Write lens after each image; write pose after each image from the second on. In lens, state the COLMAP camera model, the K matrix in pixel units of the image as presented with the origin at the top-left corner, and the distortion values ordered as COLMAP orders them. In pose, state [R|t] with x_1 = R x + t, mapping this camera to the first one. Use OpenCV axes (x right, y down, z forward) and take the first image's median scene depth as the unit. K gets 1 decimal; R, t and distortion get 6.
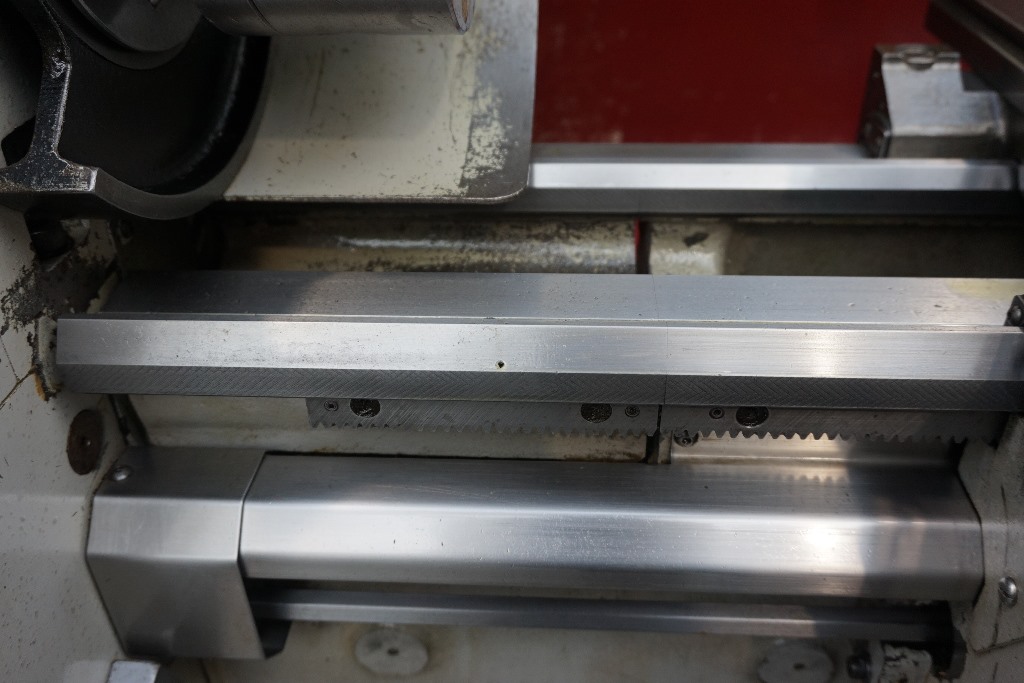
lens RADIAL K [[898.5, 0, 512.0], [0, 898.5, 341.5], [0, 0, 1]] dist [-0.015829, 0.010237]
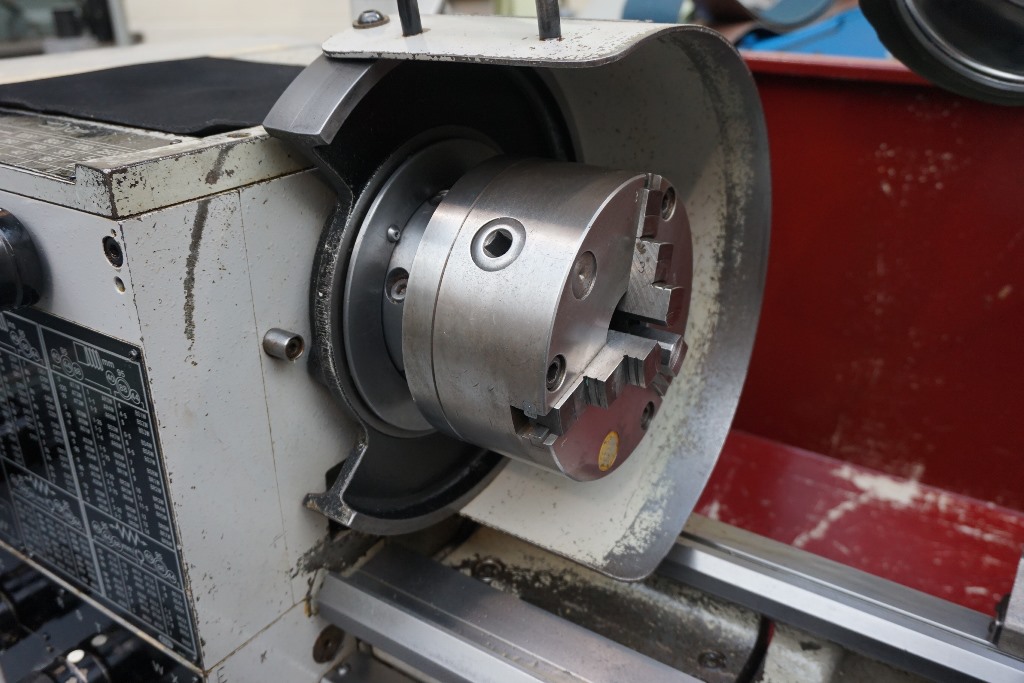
lens RADIAL K [[898.5, 0, 512.0], [0, 898.5, 341.5], [0, 0, 1]] dist [-0.015829, 0.010237]
pose [[0.858531, 0.226462, -0.460042, 0.373514], [-0.299509, 0.949701, -0.091441, -0.315747], [0.416195, 0.216292, 0.883176, -0.346042]]
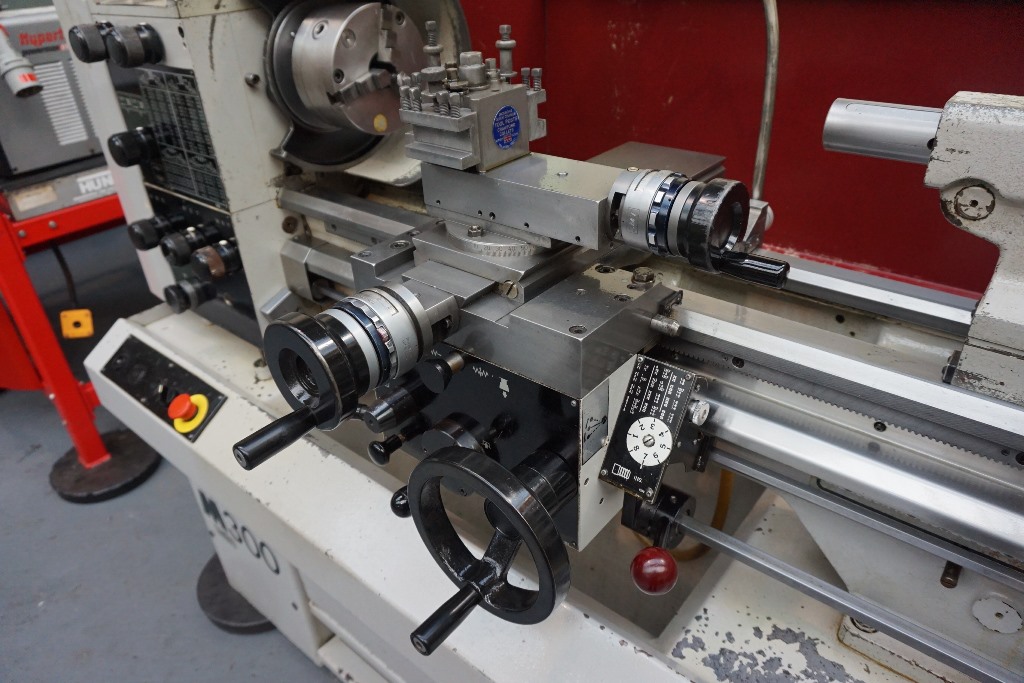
lens RADIAL K [[695.0, 0, 512.0], [0, 695.0, 341.5], [0, 0, 1]] dist [-0.051572, 0.038972]
pose [[0.804943, 0.293246, -0.515823, 1.758581], [-0.310586, 0.948963, 0.054816, 0.115412], [0.505571, 0.116084, 0.854940, -0.881616]]
